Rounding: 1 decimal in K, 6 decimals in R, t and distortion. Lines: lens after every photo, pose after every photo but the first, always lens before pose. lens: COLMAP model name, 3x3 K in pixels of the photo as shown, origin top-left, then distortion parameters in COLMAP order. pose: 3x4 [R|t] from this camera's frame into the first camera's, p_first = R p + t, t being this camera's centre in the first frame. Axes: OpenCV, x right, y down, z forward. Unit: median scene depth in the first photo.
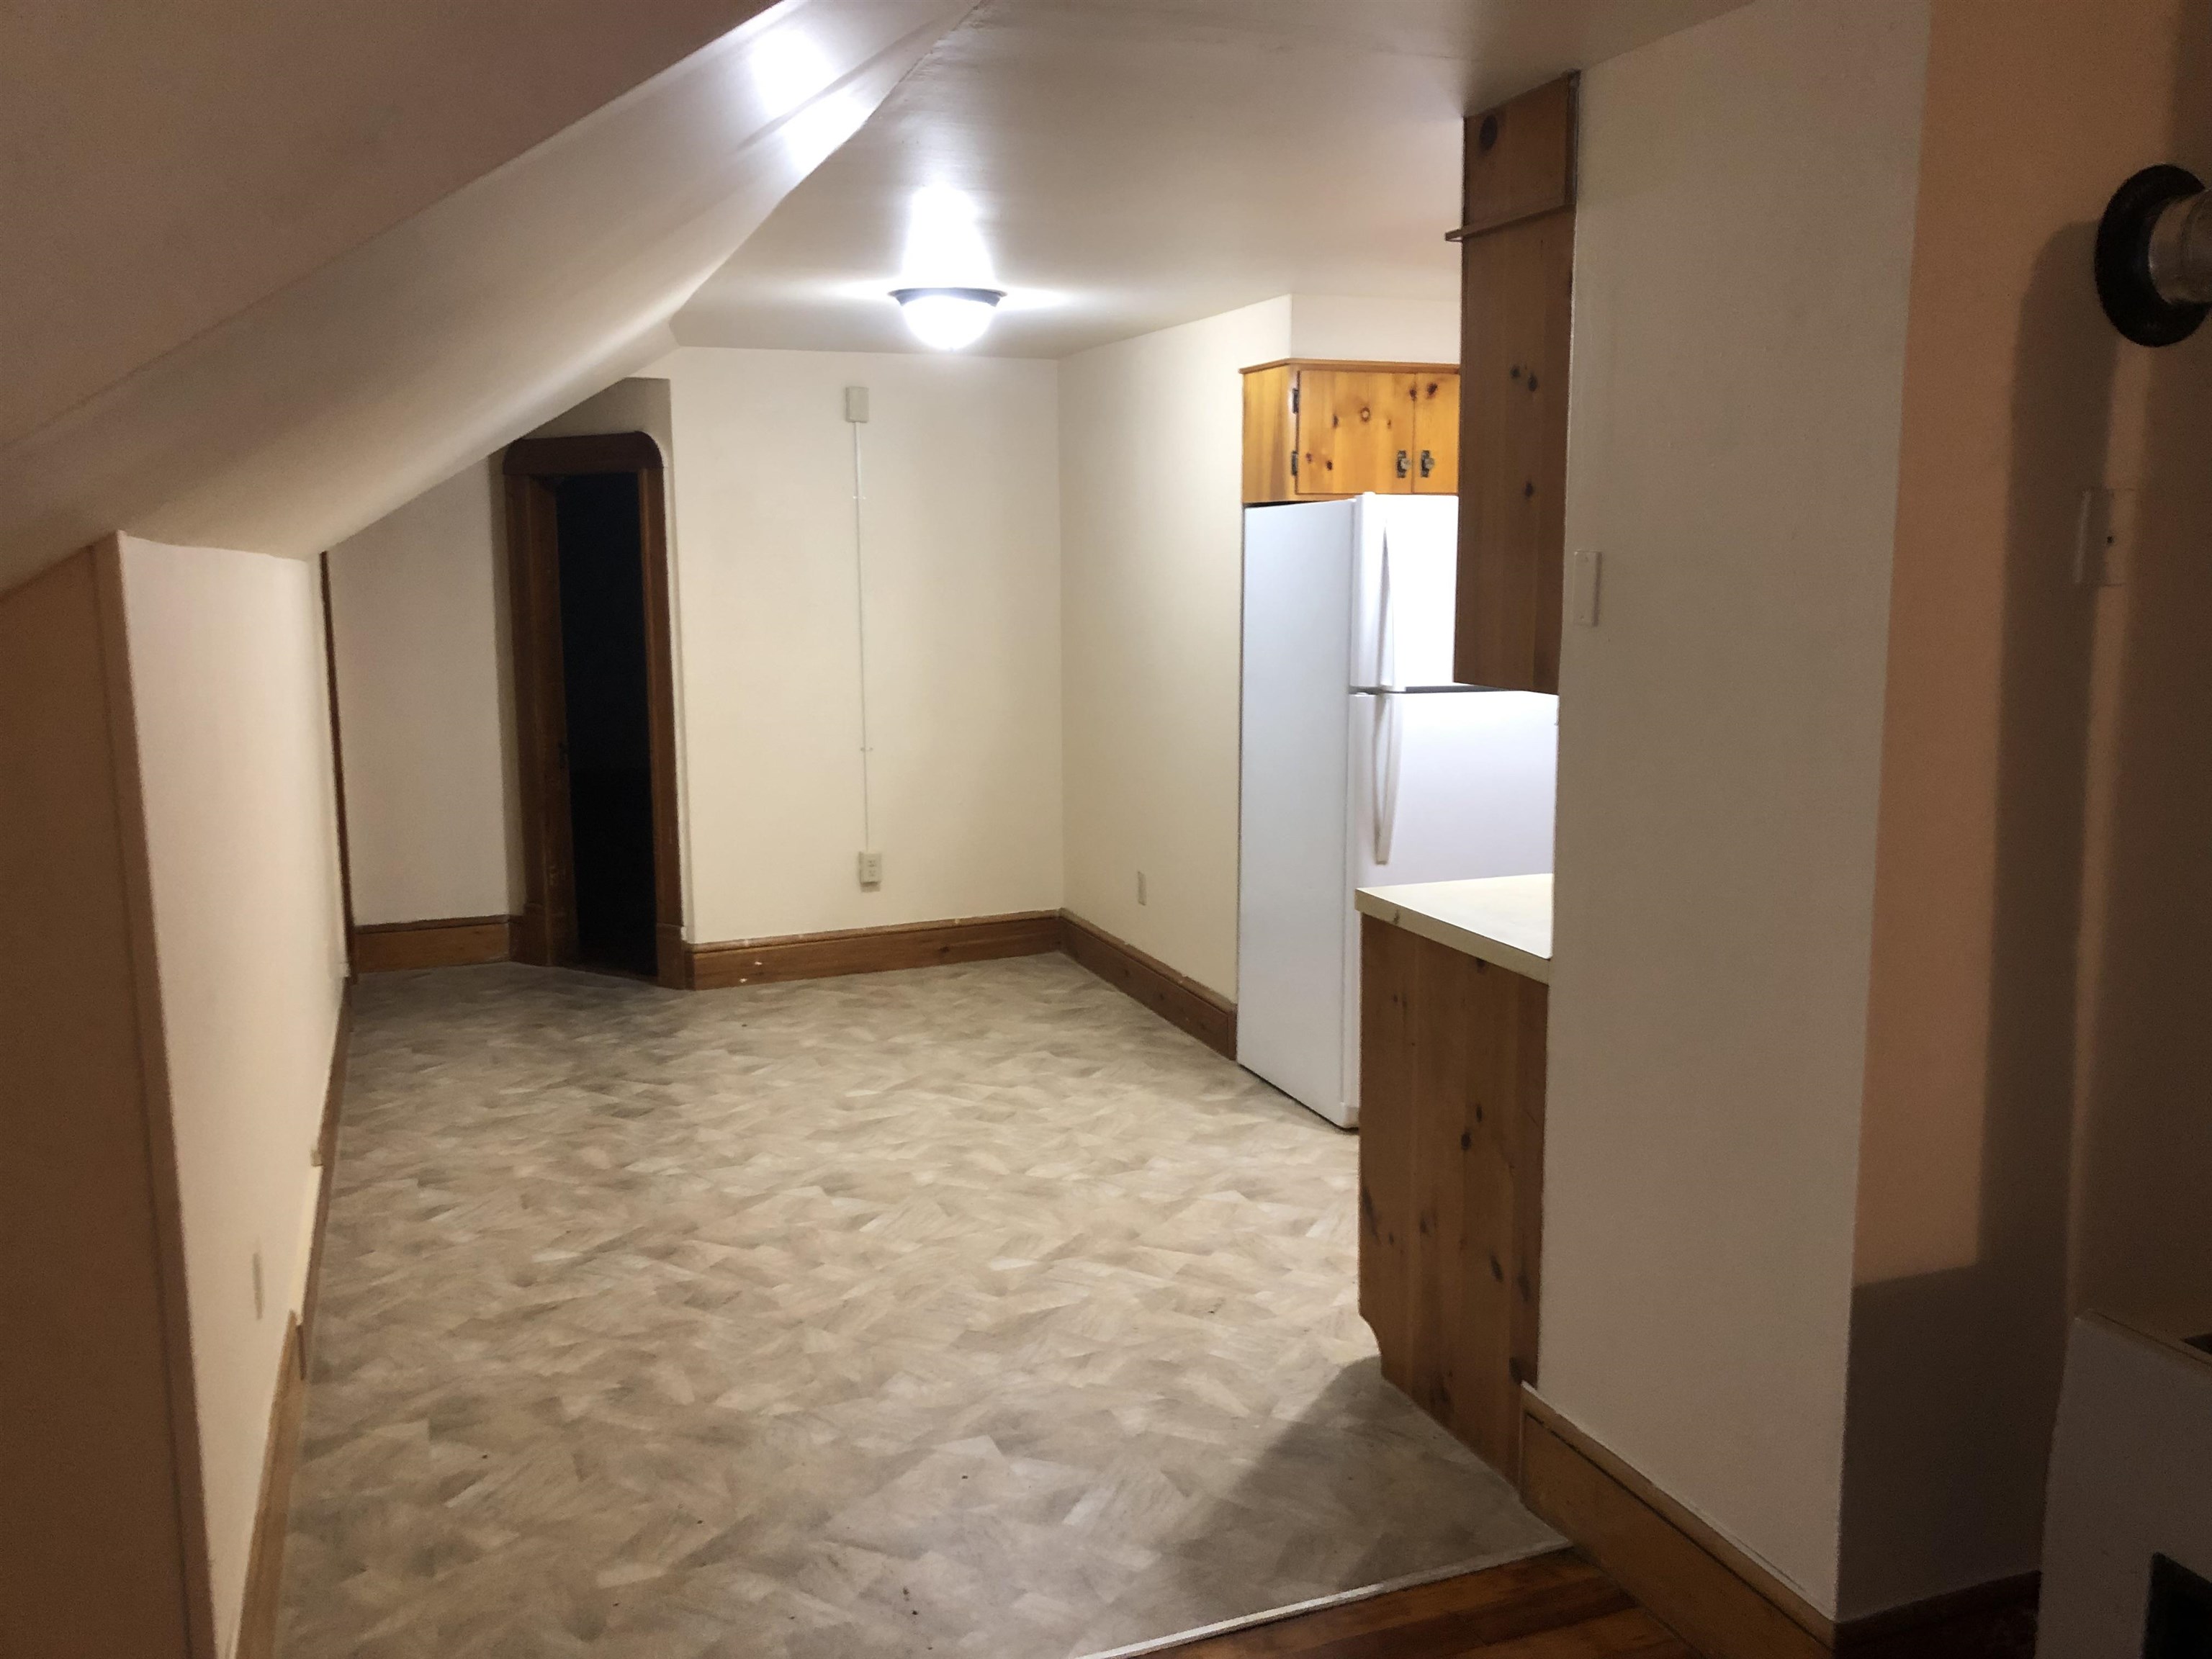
lens RADIAL K [[1800.9, 0, 1116.2], [0, 1800.9, 808.2], [0, 0, 1]] dist [0.042971, -0.048998]
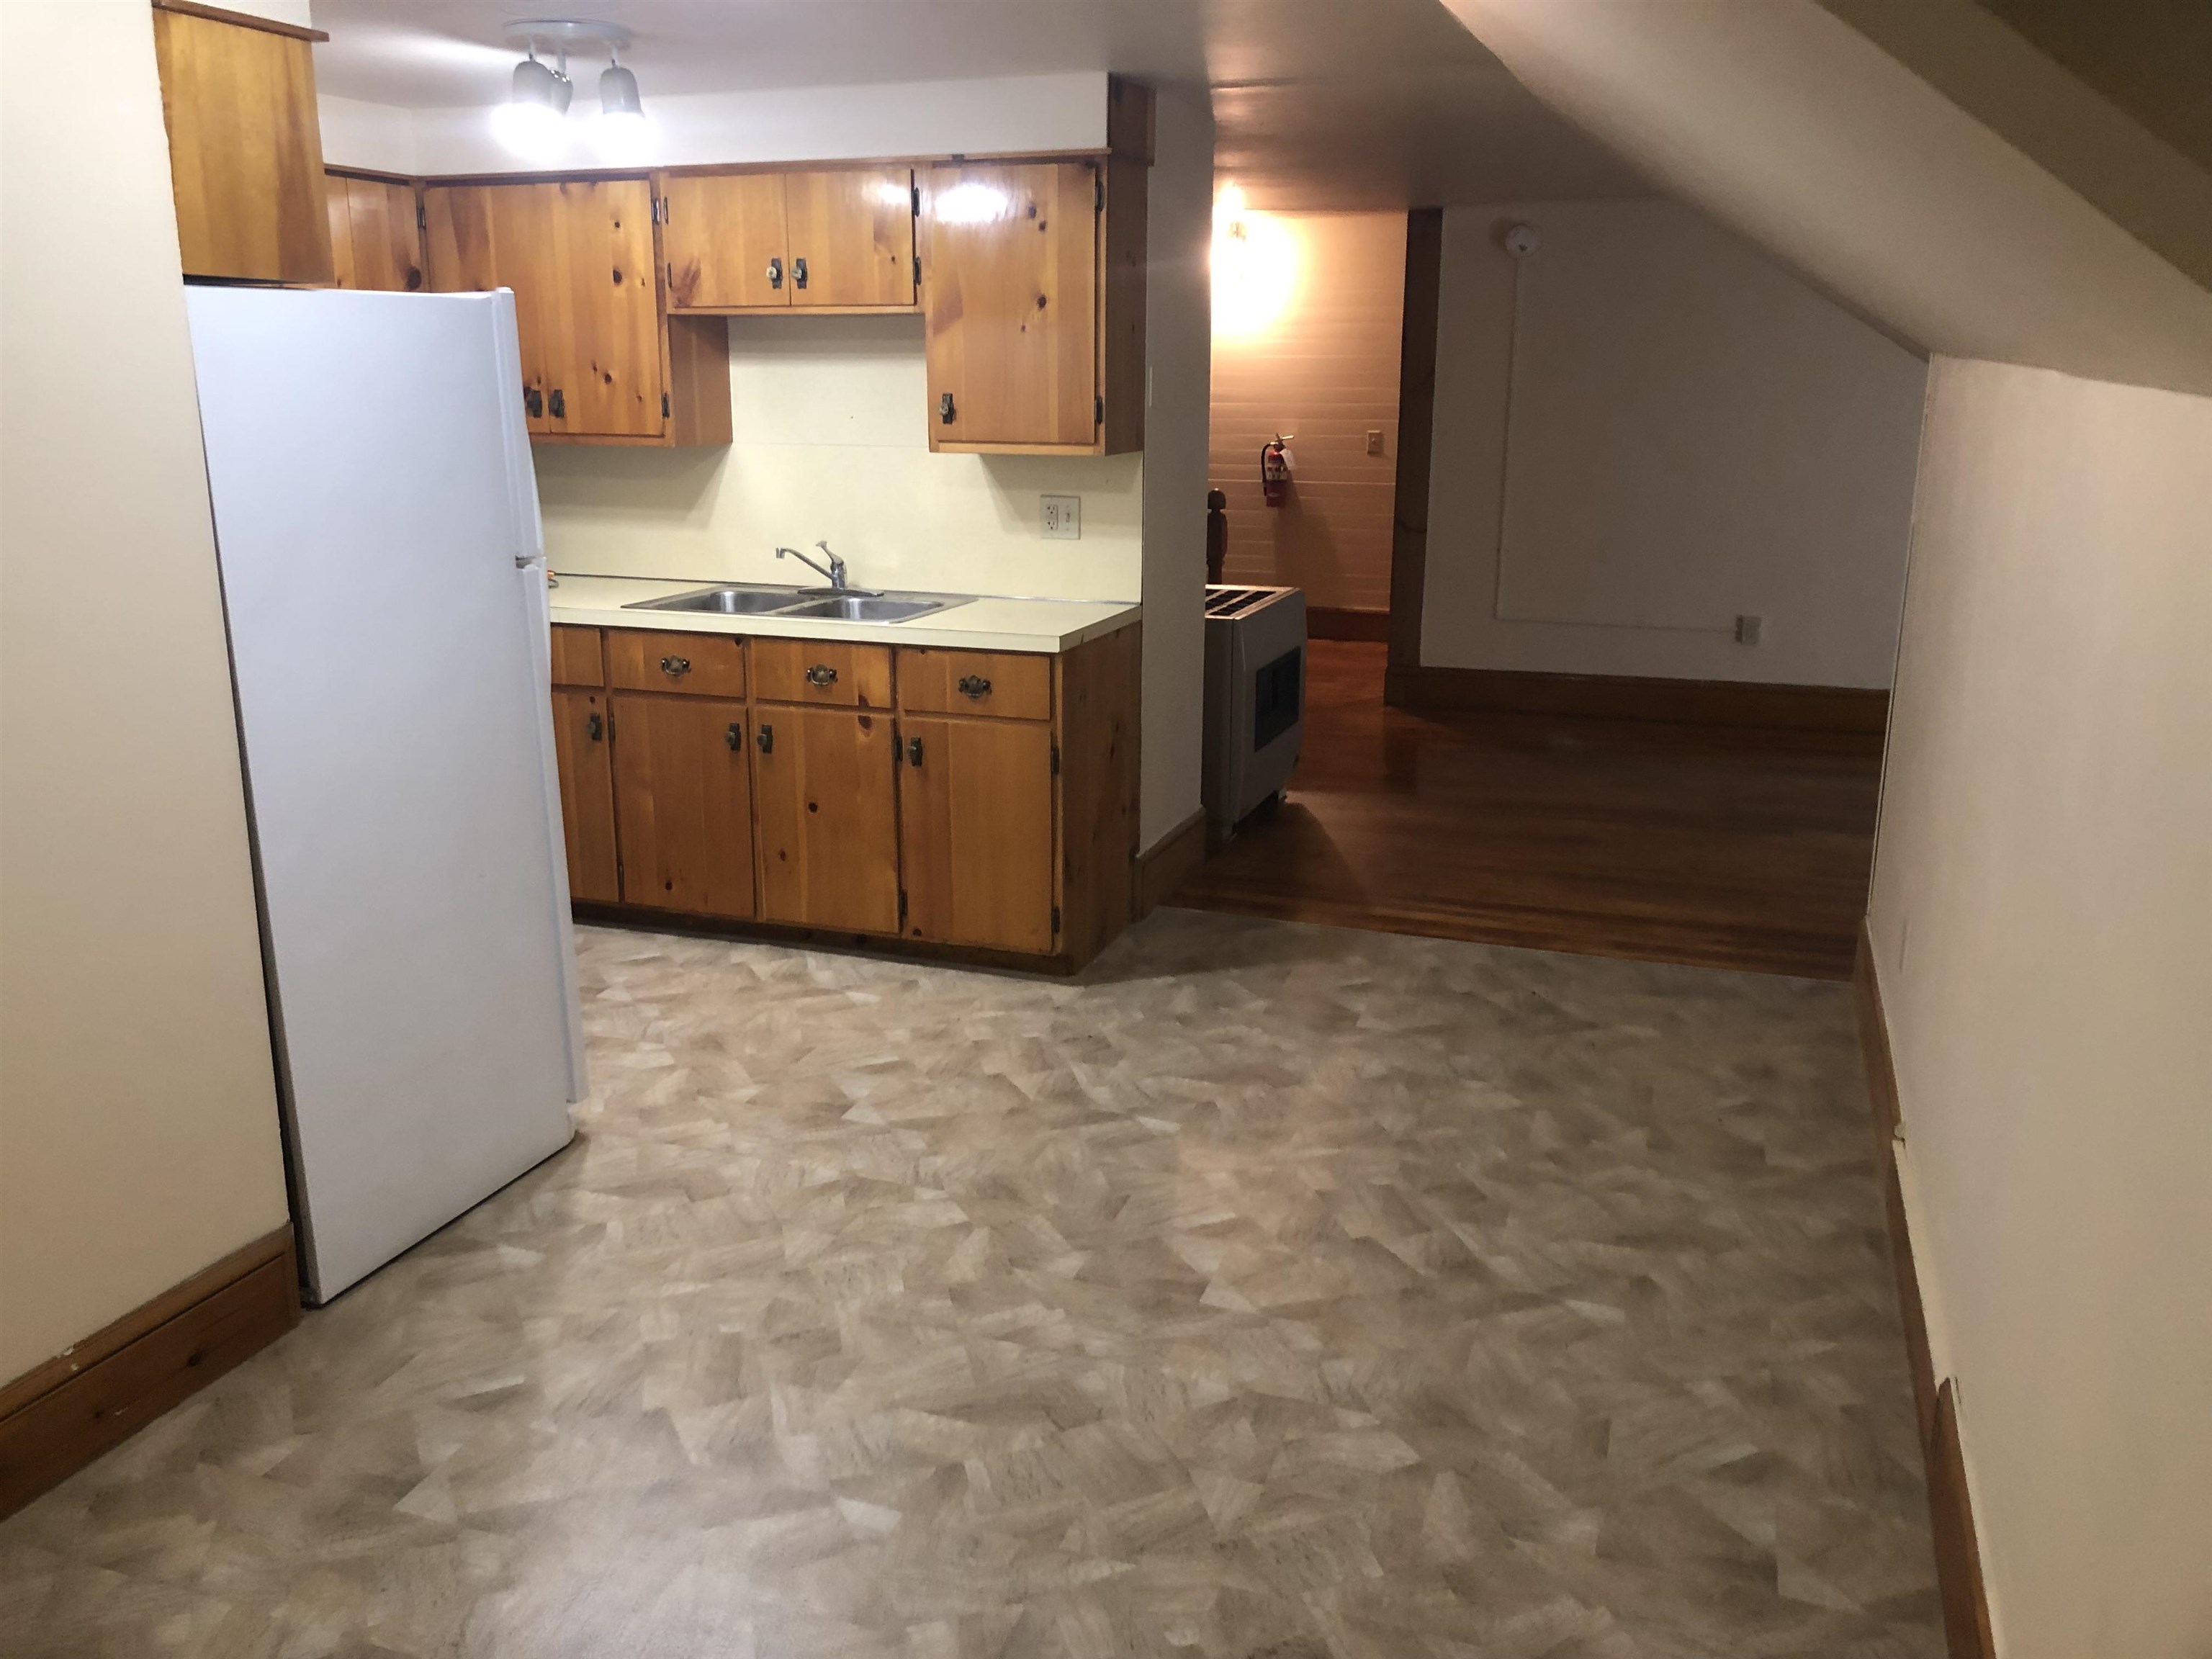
lens RADIAL K [[1800.9, 0, 1085.6], [0, 1800.9, 811.4], [0, 0, 1]] dist [0.042971, -0.048998]
pose [[-0.752850, -0.157524, 0.639064, -0.501788], [0.098470, 0.933055, 0.345993, -0.194613], [-0.650785, 0.323409, -0.686939, 1.329350]]
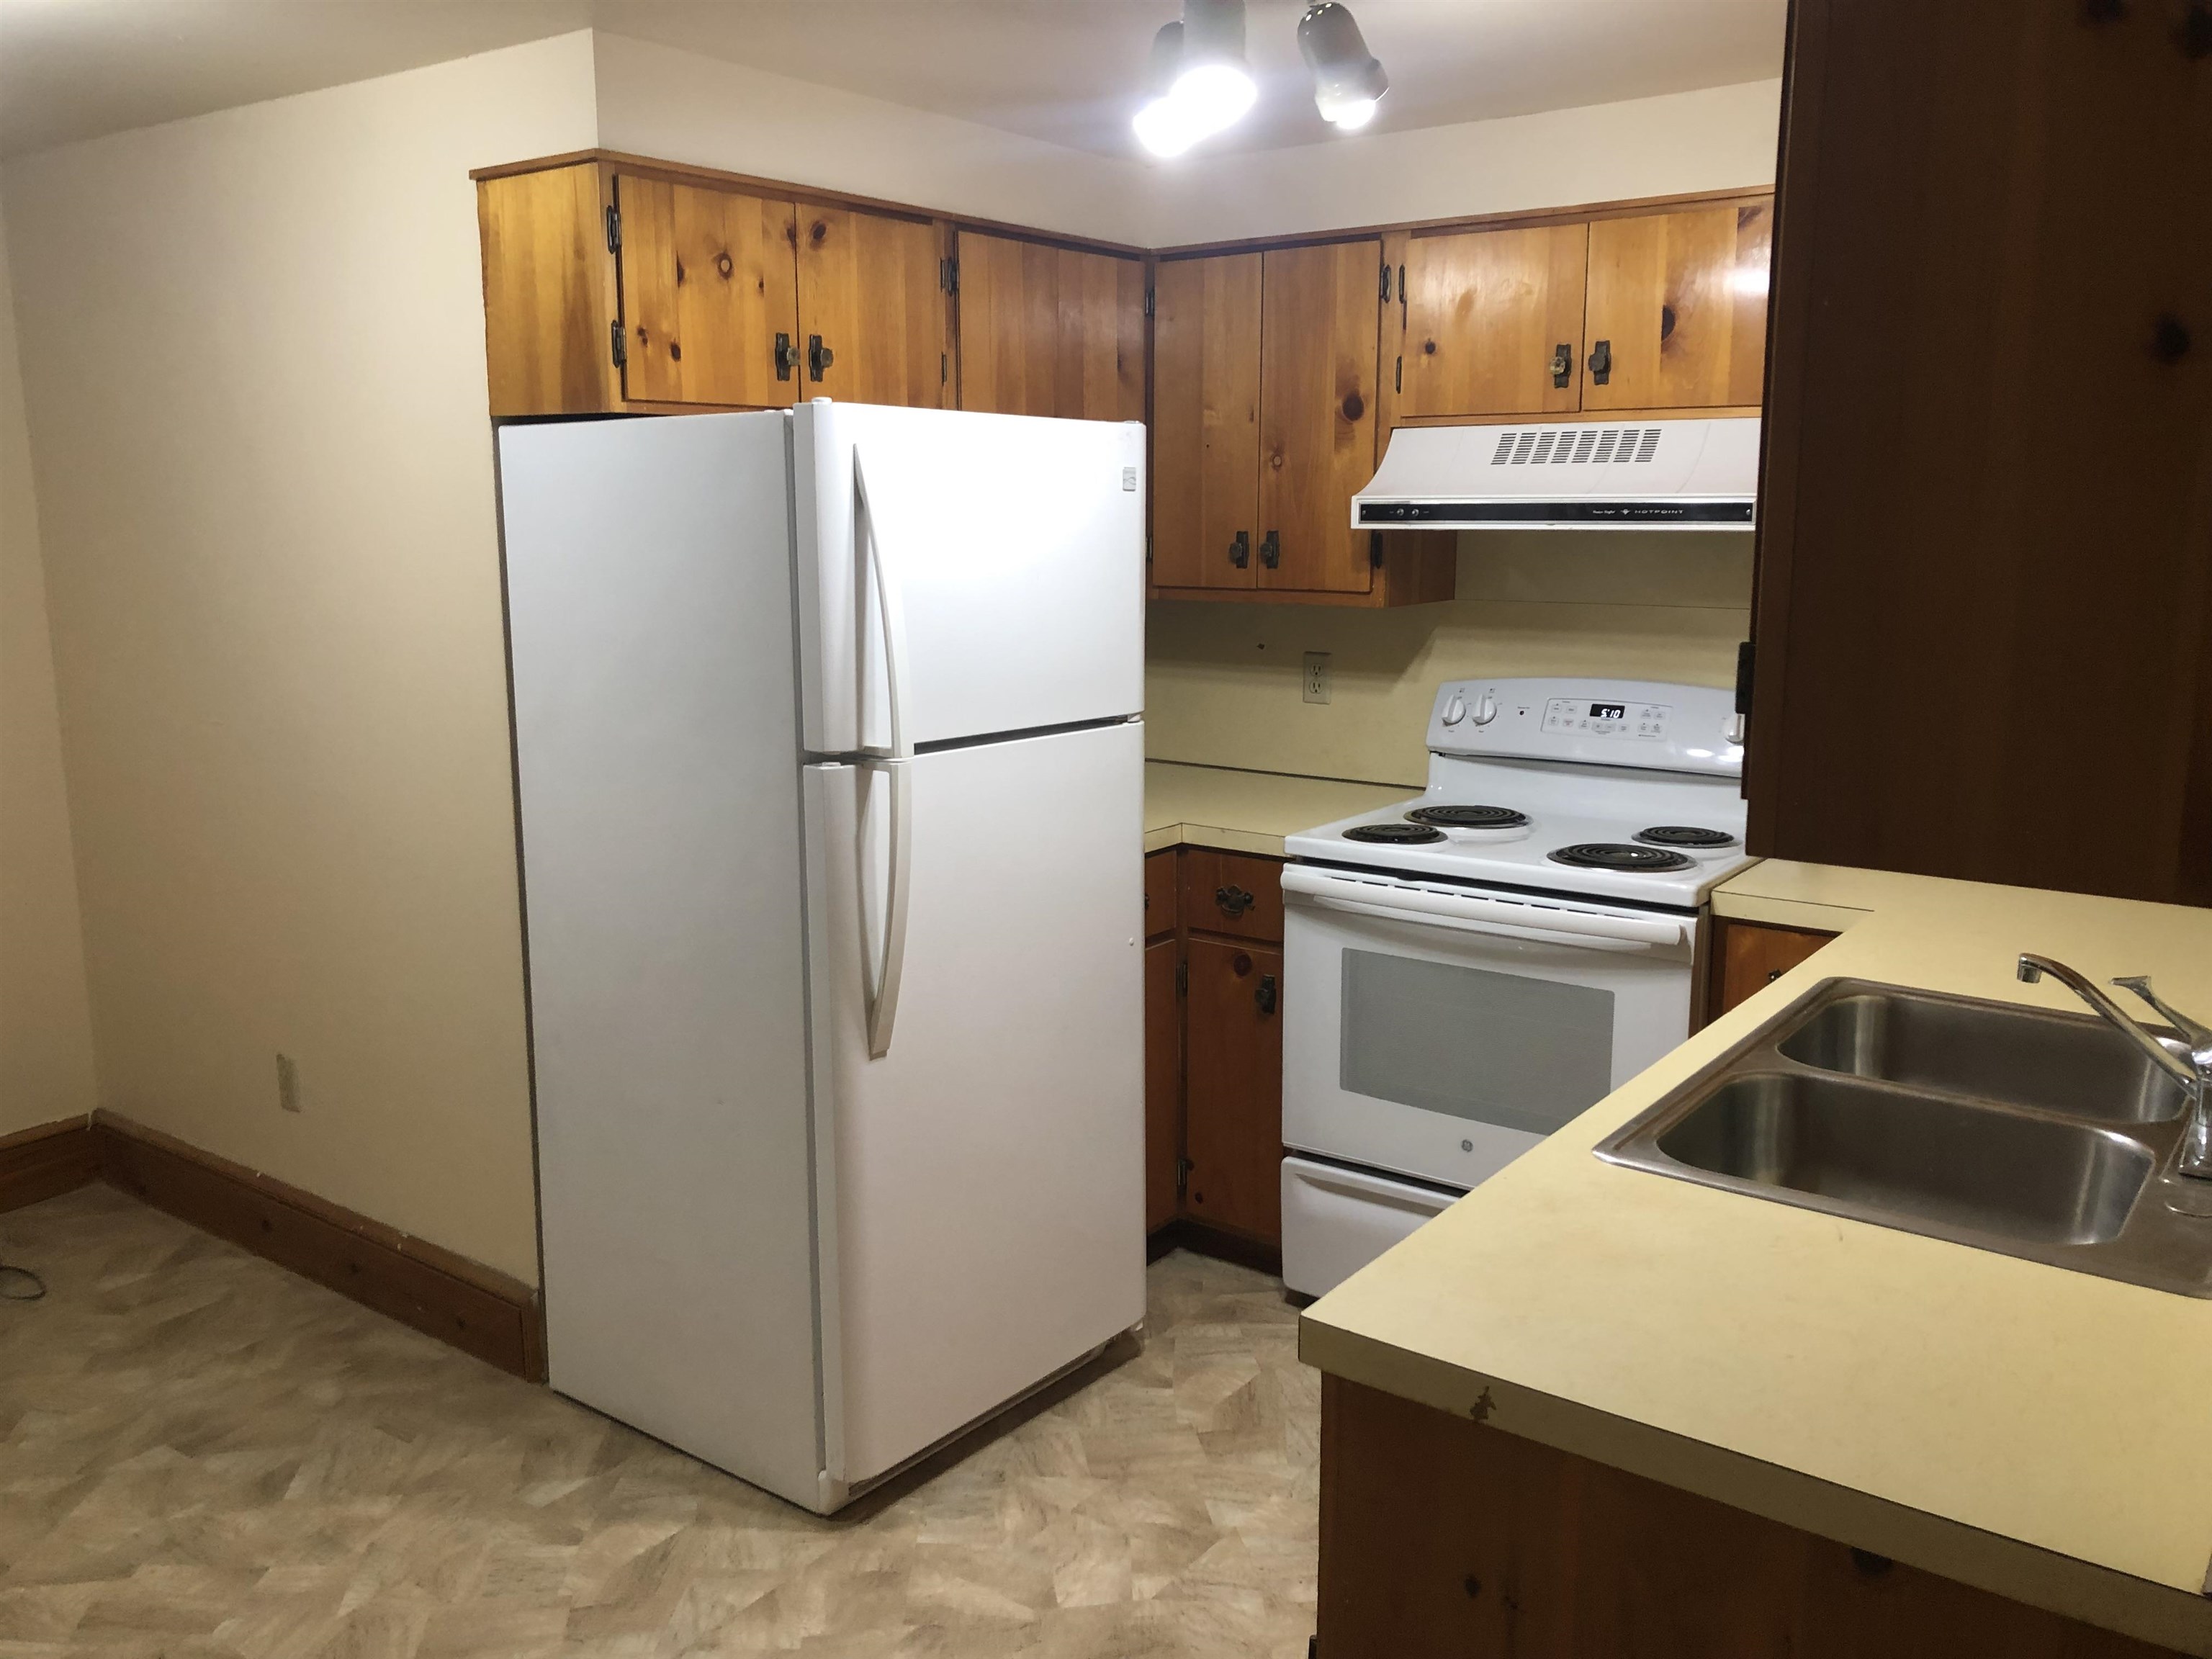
lens RADIAL K [[1800.9, 0, 1099.4], [0, 1800.9, 797.8], [0, 0, 1]] dist [0.042971, -0.048998]
pose [[0.845019, -0.091929, 0.526775, -0.082393], [0.079375, 0.995762, 0.046446, -0.068687], [-0.528813, 0.002565, 0.848735, 0.461506]]
